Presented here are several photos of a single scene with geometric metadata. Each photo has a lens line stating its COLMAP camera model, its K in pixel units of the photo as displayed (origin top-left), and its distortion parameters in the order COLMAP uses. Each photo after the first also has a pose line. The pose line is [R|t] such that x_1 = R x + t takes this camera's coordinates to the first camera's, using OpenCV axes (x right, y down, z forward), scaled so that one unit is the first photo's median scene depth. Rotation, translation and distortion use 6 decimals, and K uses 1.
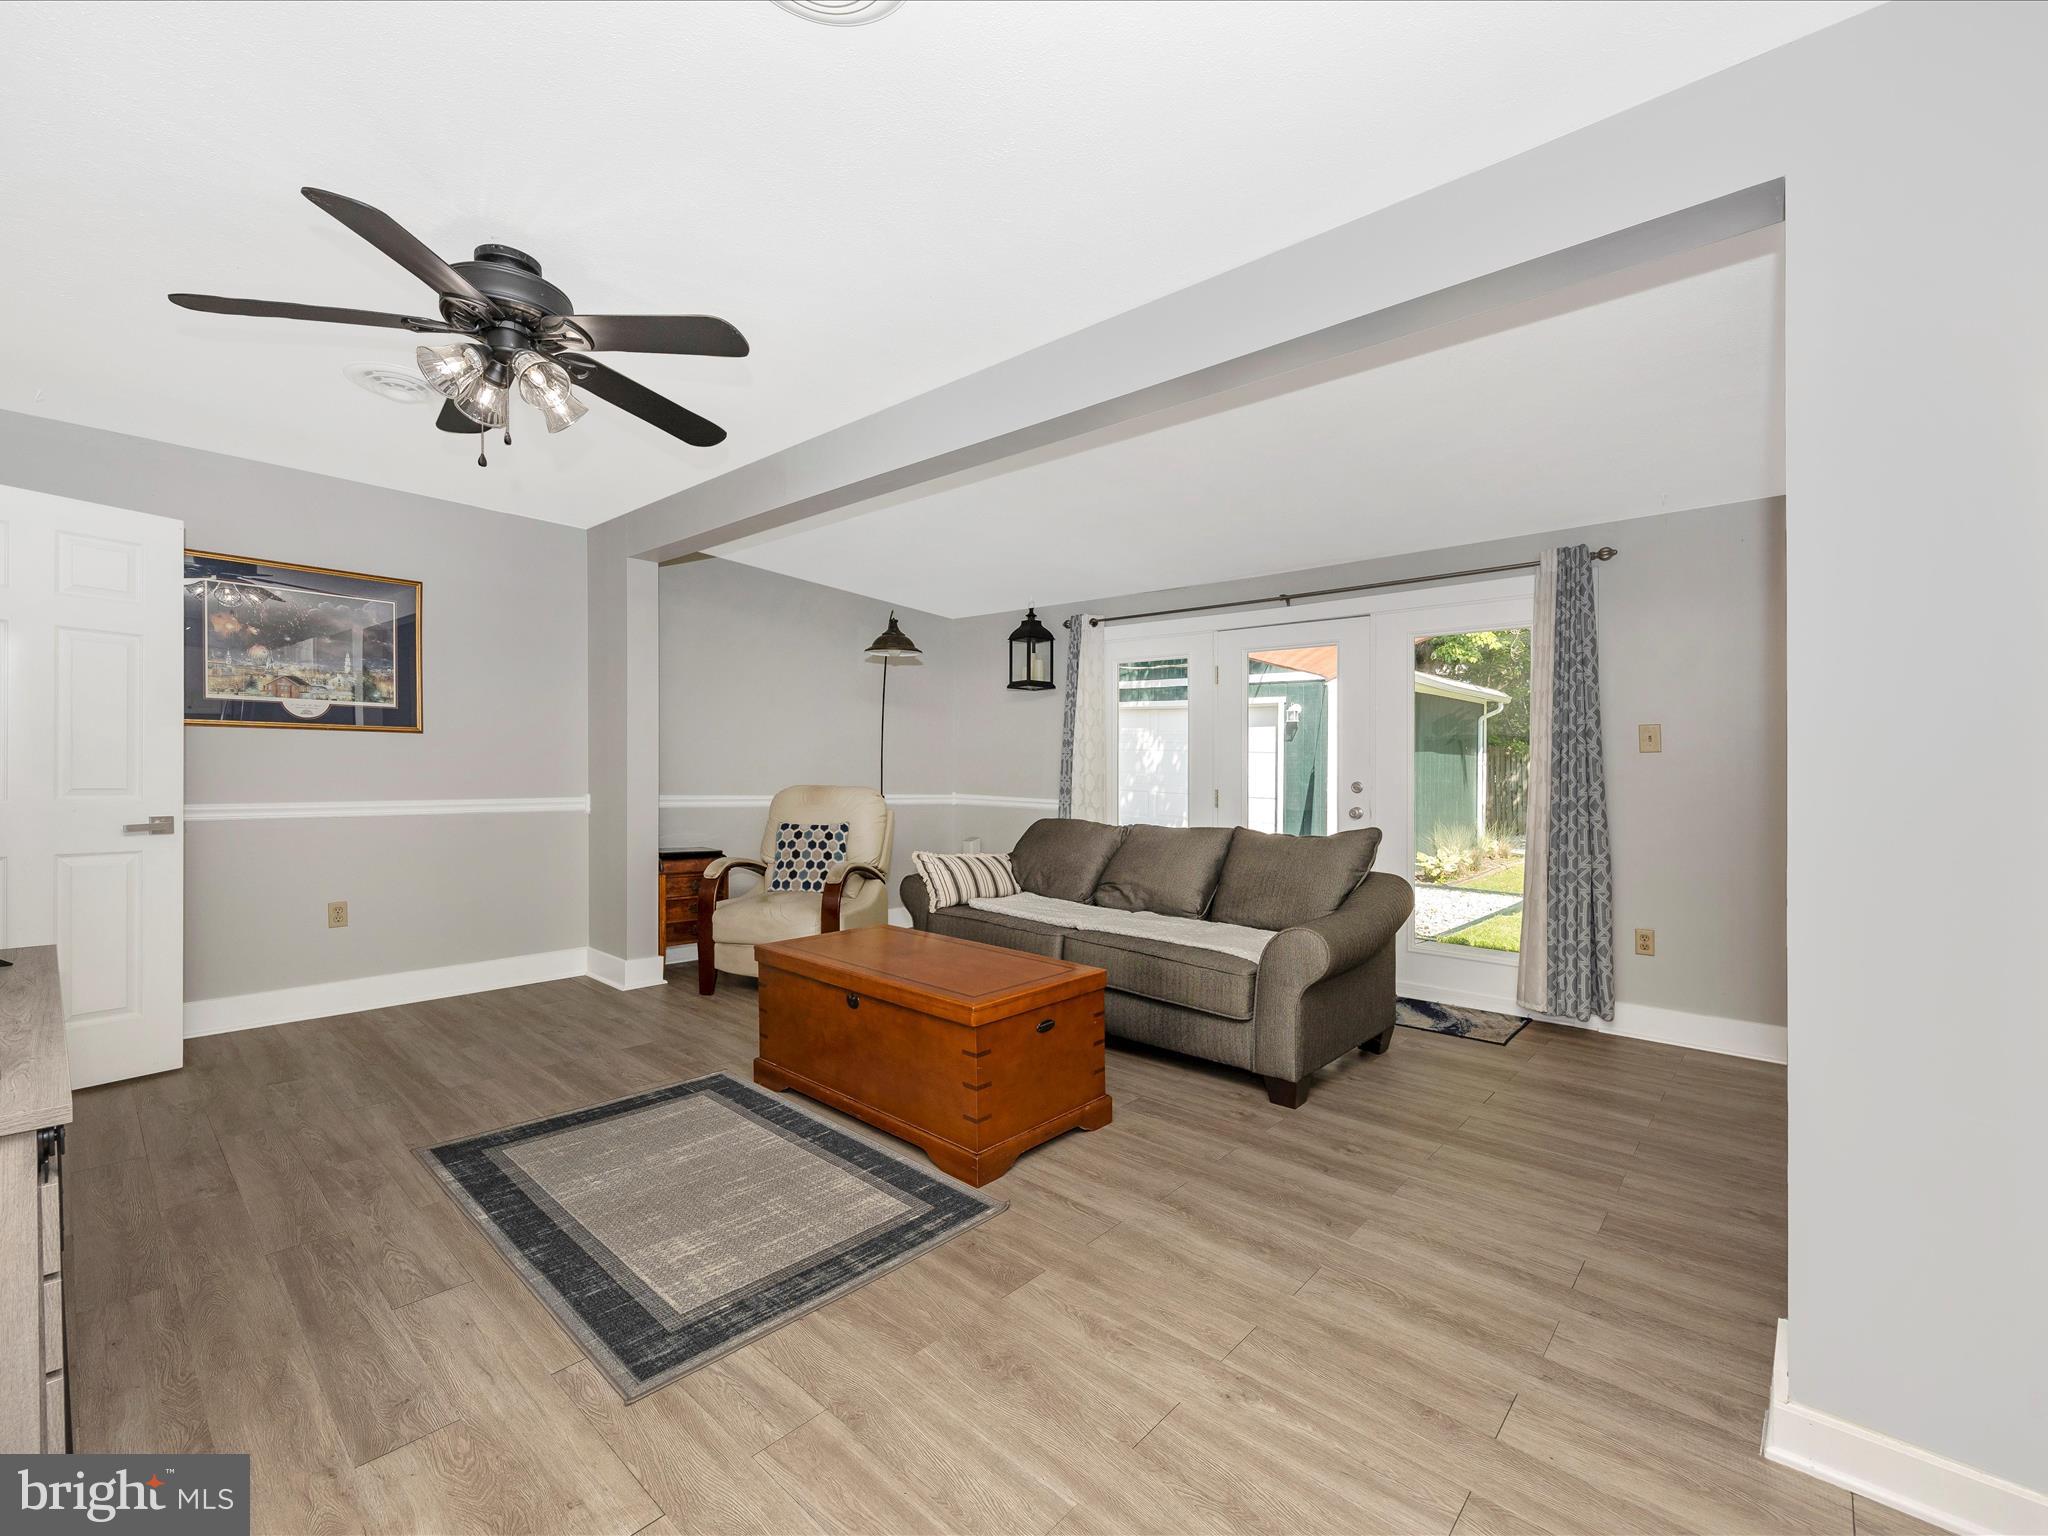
lens RADIAL K [[898.5, 0, 1018.6], [0, 898.5, 771.0], [0, 0, 1]] dist [0.000512, 0.000107]
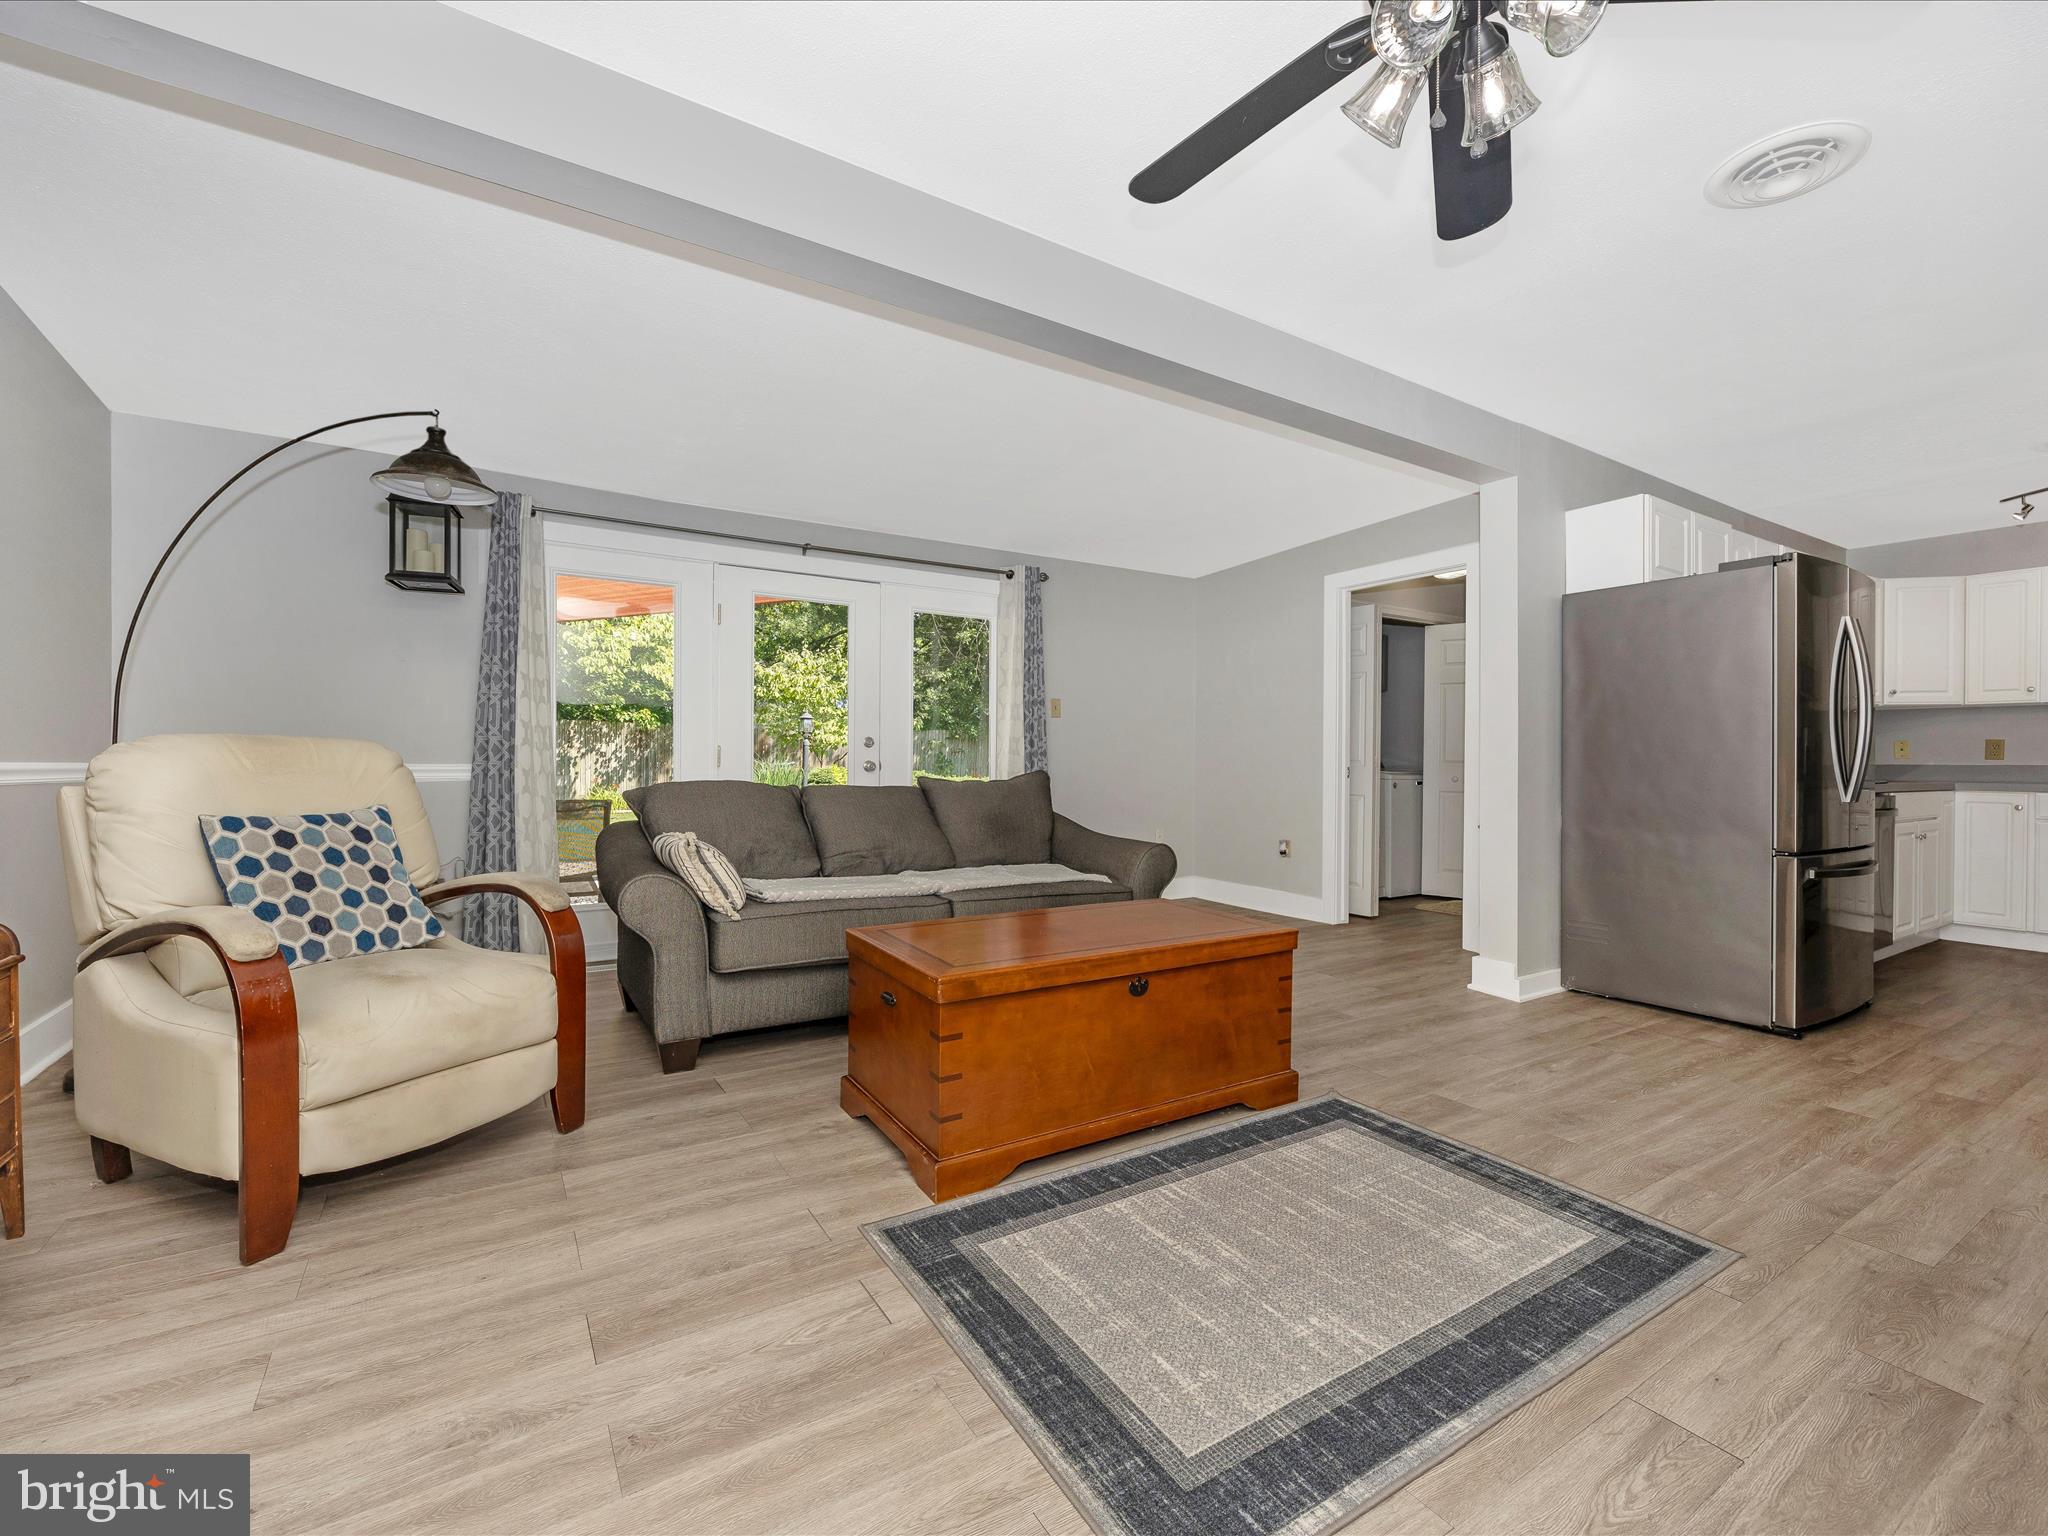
lens RADIAL K [[898.5, 0, 1020.5], [0, 898.5, 758.4], [0, 0, 1]] dist [0.000512, 0.000107]
pose [[0.250995, -0.006305, 0.967968, -1.154152], [0.002098, 0.999980, 0.005969, 0.057666], [-0.967986, 0.000533, 0.251004, 1.061230]]
